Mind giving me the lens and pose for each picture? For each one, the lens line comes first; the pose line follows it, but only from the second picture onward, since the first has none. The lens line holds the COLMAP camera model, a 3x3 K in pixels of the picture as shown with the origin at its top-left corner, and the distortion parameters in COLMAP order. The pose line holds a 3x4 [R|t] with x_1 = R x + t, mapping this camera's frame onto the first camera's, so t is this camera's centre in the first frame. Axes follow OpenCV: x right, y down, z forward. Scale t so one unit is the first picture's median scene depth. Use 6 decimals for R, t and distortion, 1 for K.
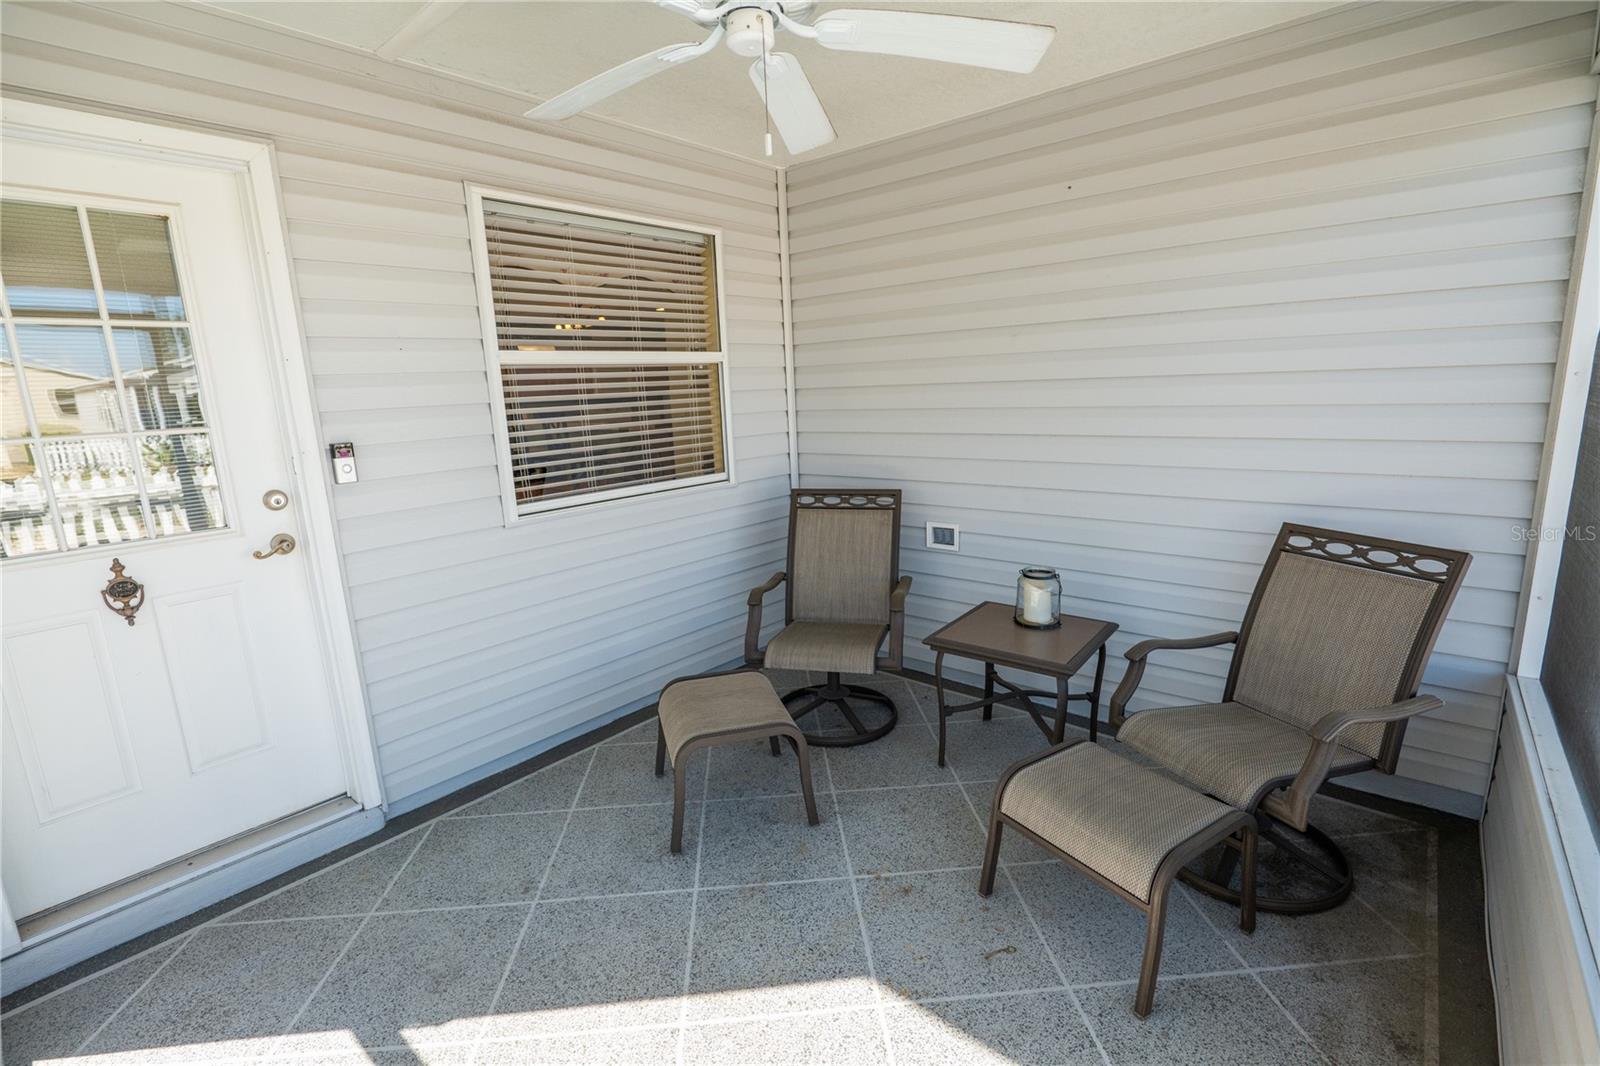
lens RADIAL K [[731.4, 0, 805.3], [0, 731.4, 531.9], [0, 0, 1]] dist [-0.025936, 0.007709]
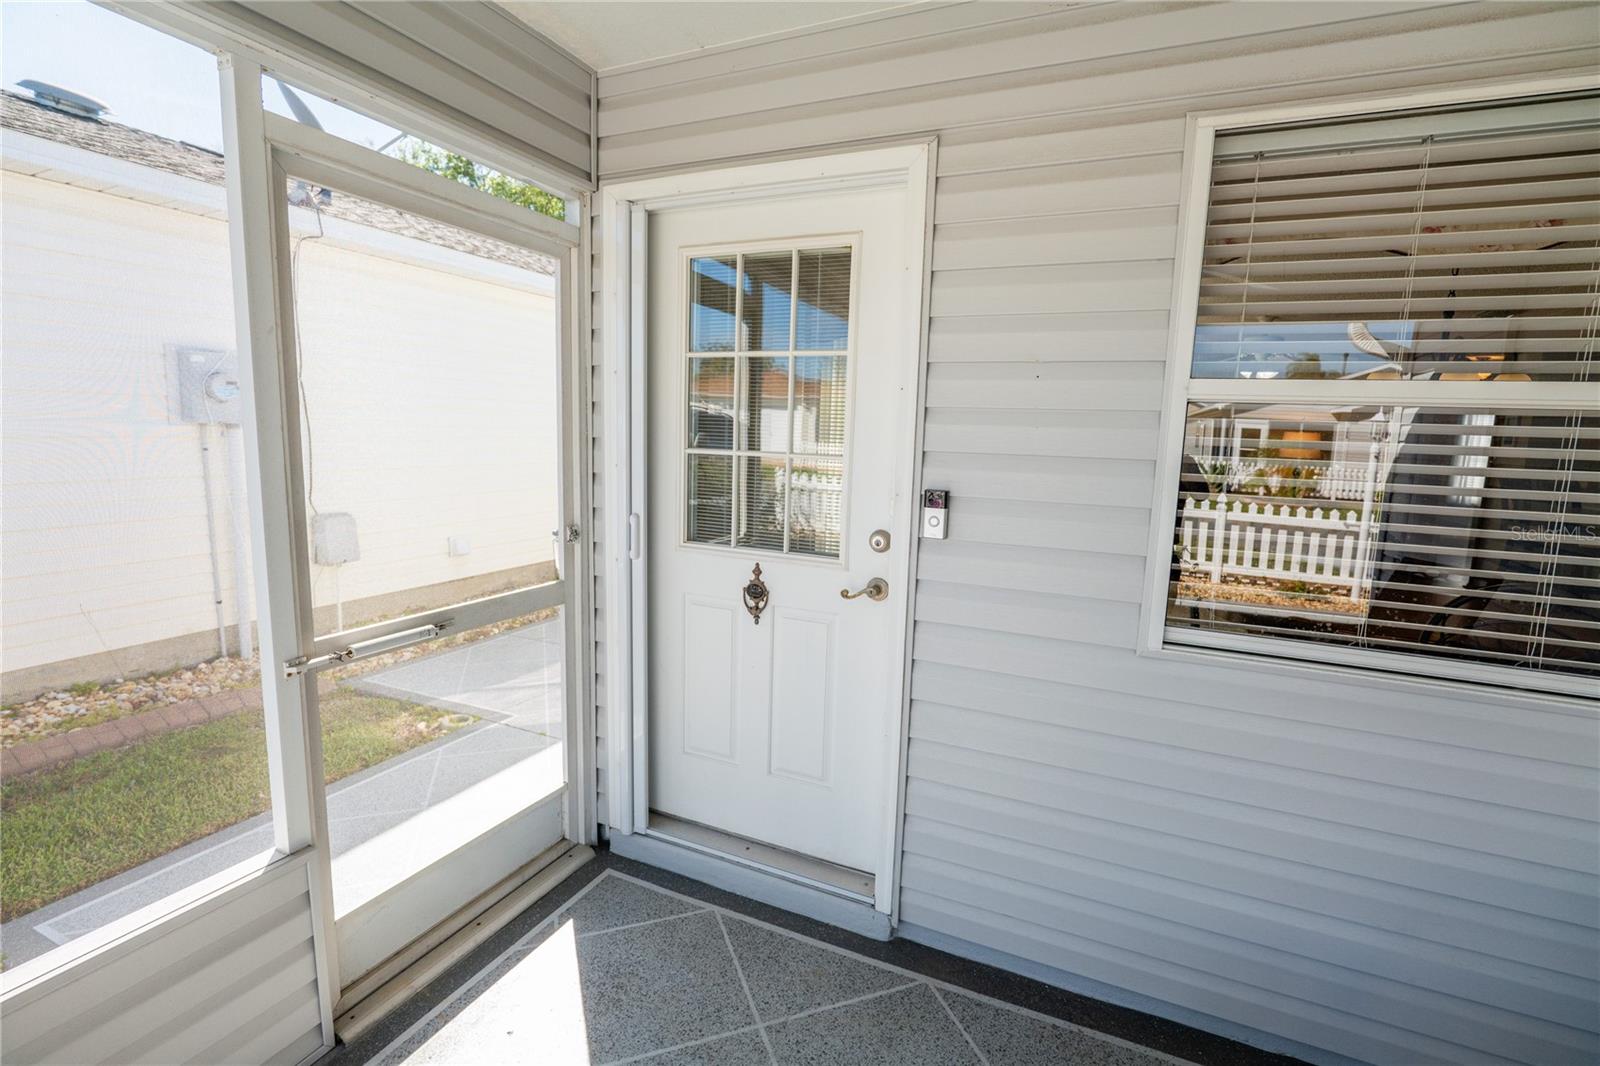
lens RADIAL K [[731.4, 0, 805.3], [0, 731.4, 531.9], [0, 0, 1]] dist [-0.025936, 0.007709]
pose [[0.271736, 0.179744, -0.945437, 0.112568], [-0.233577, 0.965347, 0.116395, -0.138047], [0.933596, 0.189204, 0.304303, 0.614034]]
